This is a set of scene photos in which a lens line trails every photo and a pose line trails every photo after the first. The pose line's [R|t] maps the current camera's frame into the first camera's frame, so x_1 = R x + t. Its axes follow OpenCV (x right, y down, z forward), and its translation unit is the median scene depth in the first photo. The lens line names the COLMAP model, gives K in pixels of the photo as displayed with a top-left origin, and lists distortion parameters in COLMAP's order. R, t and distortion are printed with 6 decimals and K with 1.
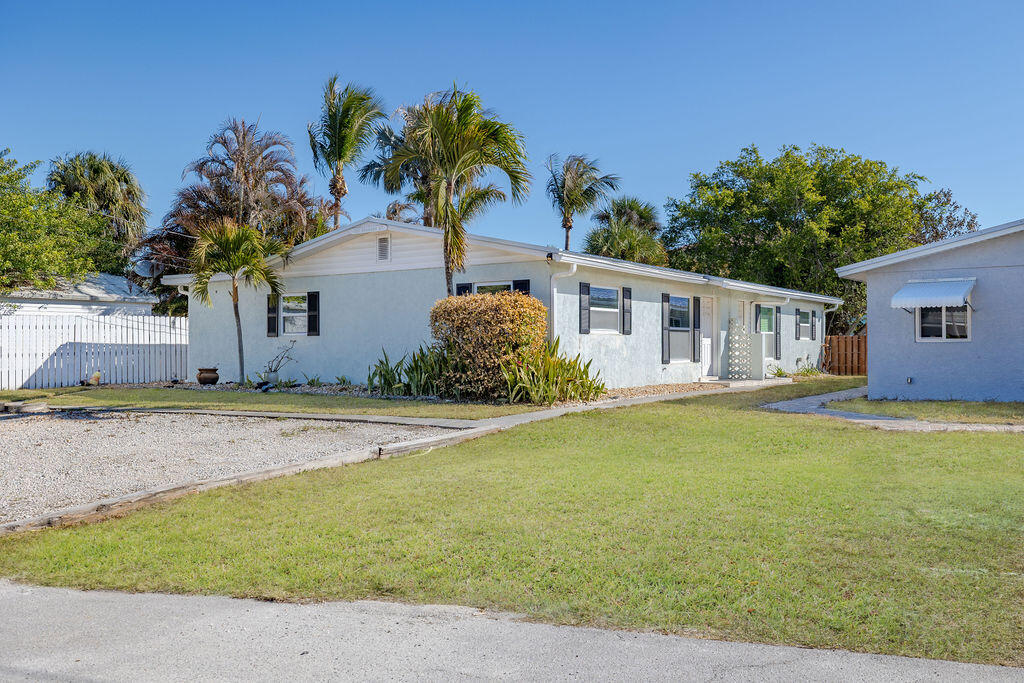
lens RADIAL K [[913.1, 0, 509.0], [0, 913.1, 338.2], [0, 0, 1]] dist [-0.002244, 0.007719]
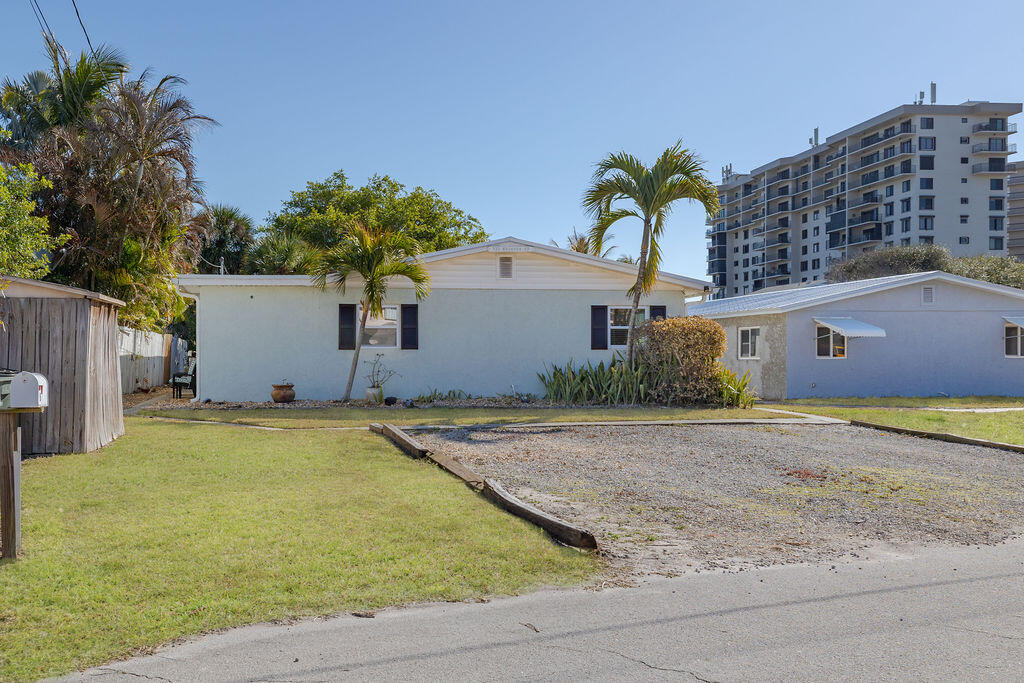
lens RADIAL K [[956.2, 0, 463.7], [0, 956.2, 344.3], [0, 0, 1]] dist [0.044536, 0.000000]
pose [[0.727398, 0.014974, 0.686052, -0.834513], [-0.008430, 0.999881, -0.012886, 0.004587], [-0.686164, 0.003590, 0.727438, 0.209328]]
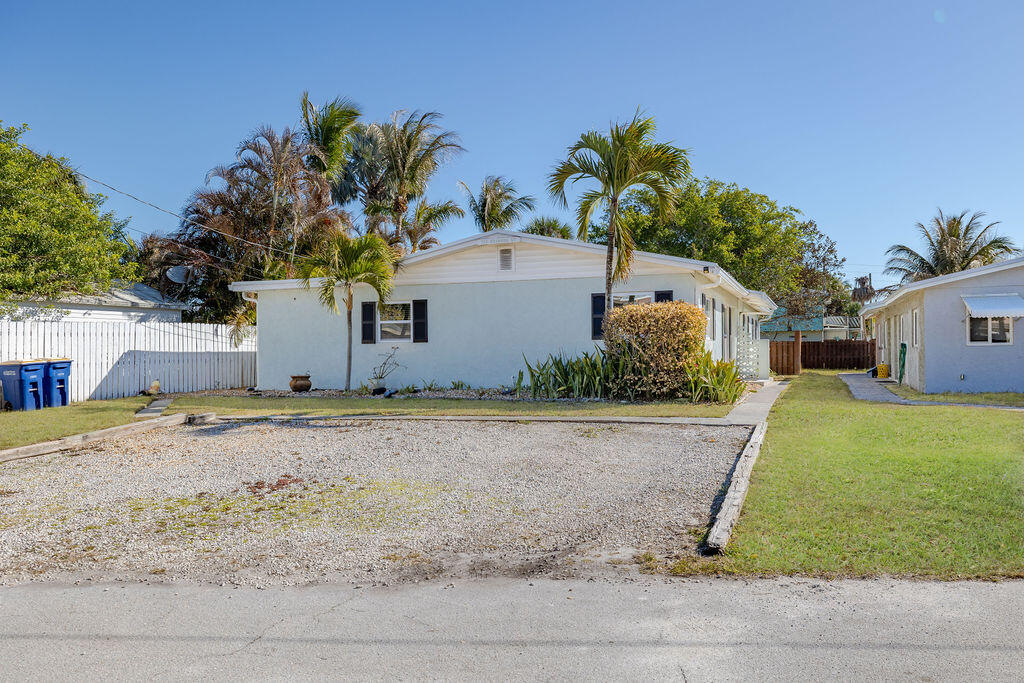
lens RADIAL K [[842.1, 0, 515.2], [0, 842.1, 345.3], [0, 0, 1]] dist [0.001563, -0.008854]
pose [[0.968300, -0.003660, 0.249762, -0.332852], [0.004221, 0.999990, -0.001709, 0.002516], [-0.249754, 0.002709, 0.968306, 0.052608]]
